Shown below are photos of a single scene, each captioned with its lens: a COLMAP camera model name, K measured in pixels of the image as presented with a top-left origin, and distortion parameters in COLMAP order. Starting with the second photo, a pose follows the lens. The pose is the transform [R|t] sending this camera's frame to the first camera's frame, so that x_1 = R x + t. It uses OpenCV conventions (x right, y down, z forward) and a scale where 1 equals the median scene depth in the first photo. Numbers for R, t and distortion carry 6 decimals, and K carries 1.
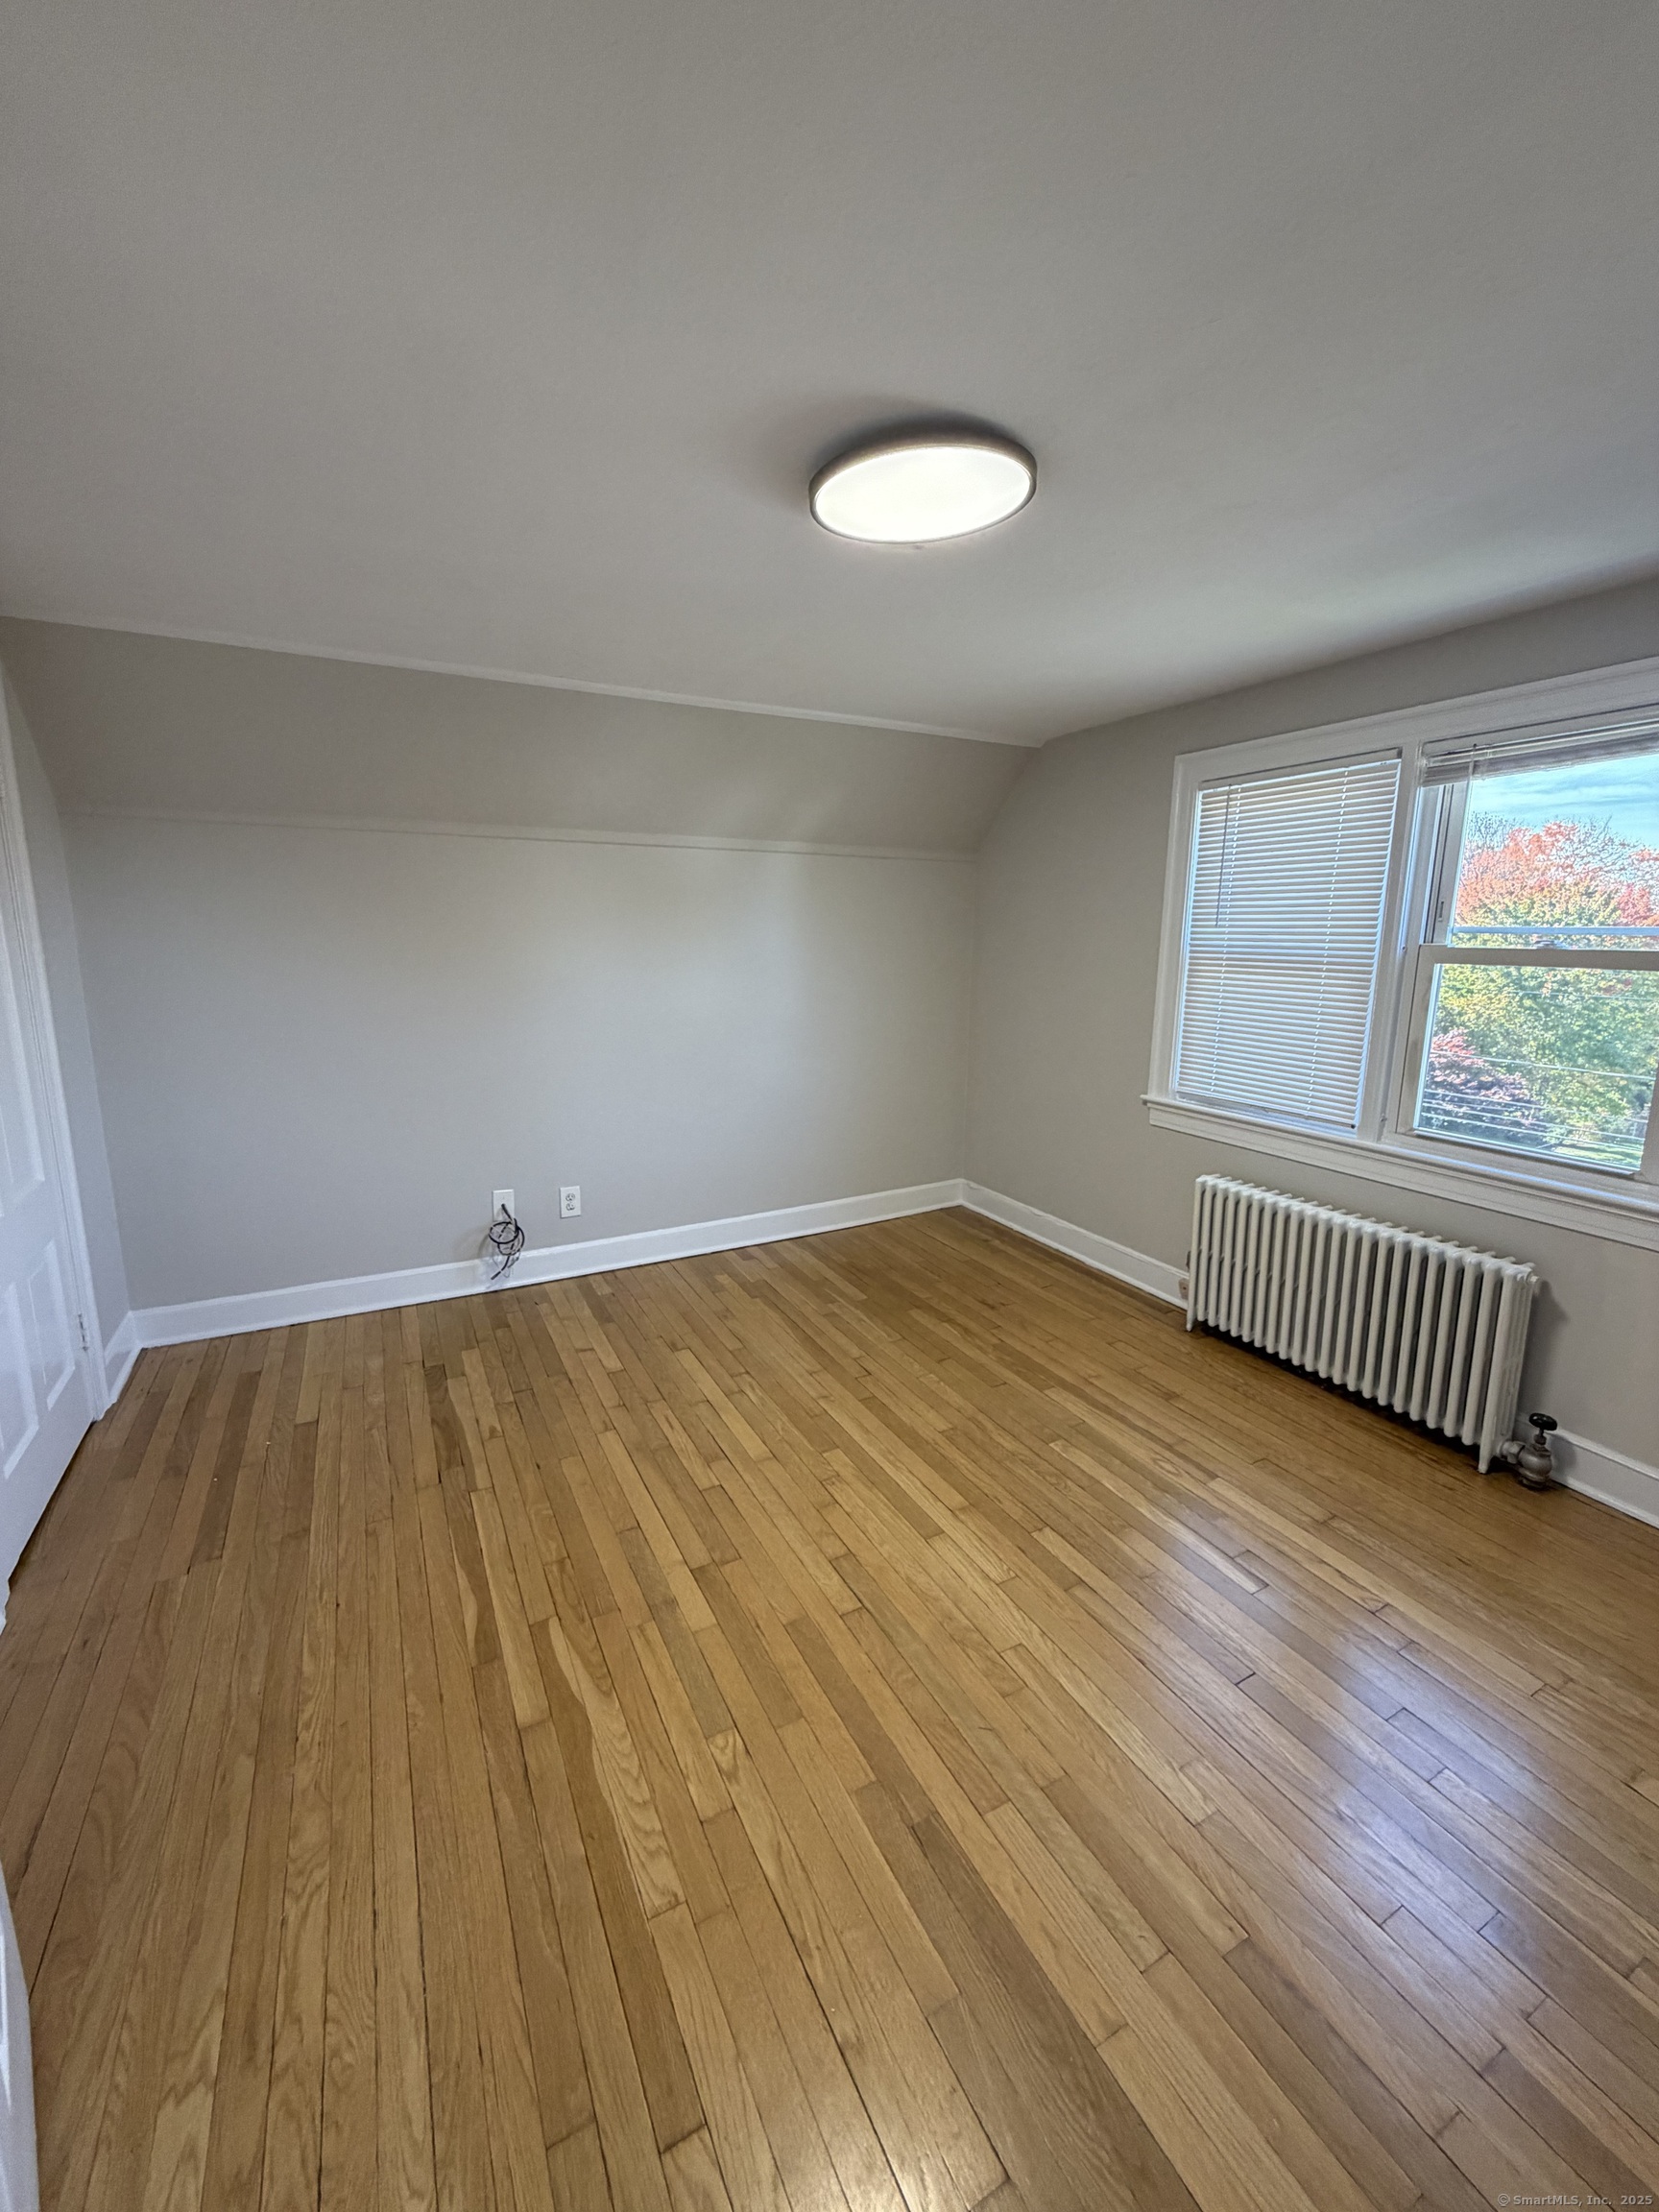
lens RADIAL K [[888.6, 0, 820.7], [0, 888.6, 1096.3], [0, 0, 1]] dist [-0.000251, -0.000260]
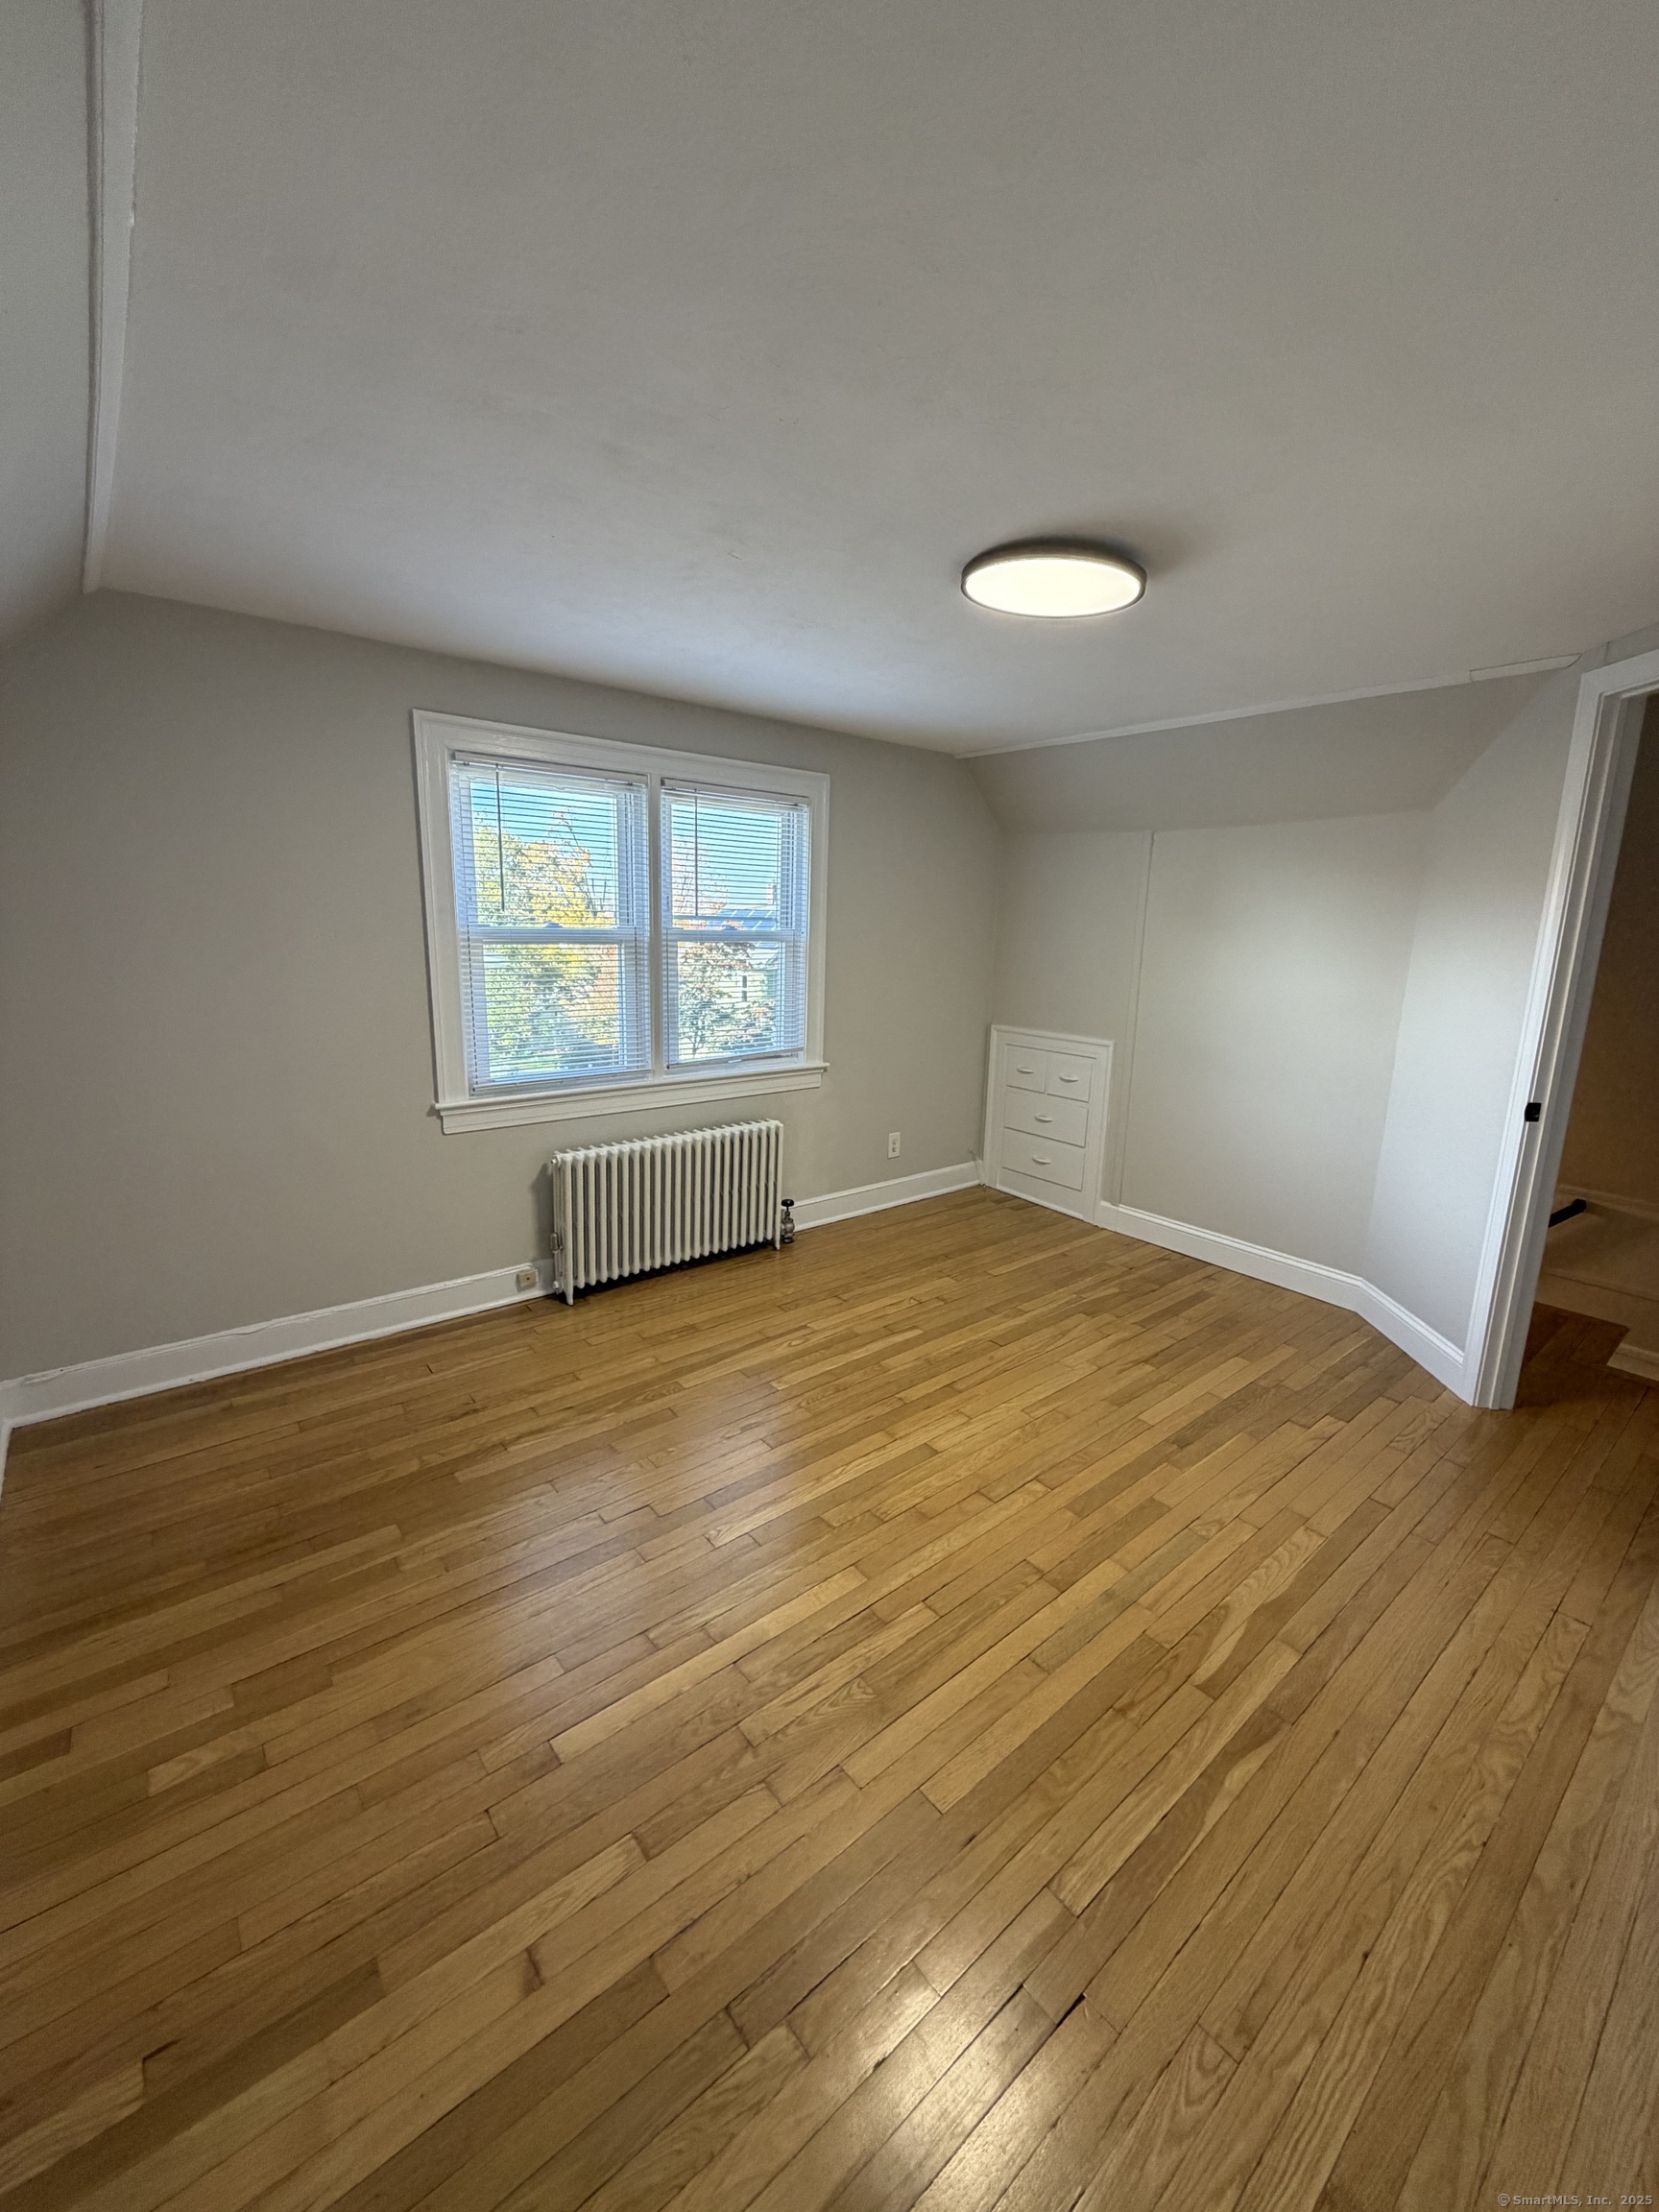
lens RADIAL K [[888.6, 0, 826.6], [0, 888.6, 1100.6], [0, 0, 1]] dist [-0.000251, -0.000260]
pose [[-0.211119, -0.210744, 0.954471, -0.800825], [0.153216, 0.957275, 0.245253, -0.235574], [-0.965377, 0.198018, -0.169809, 1.145935]]
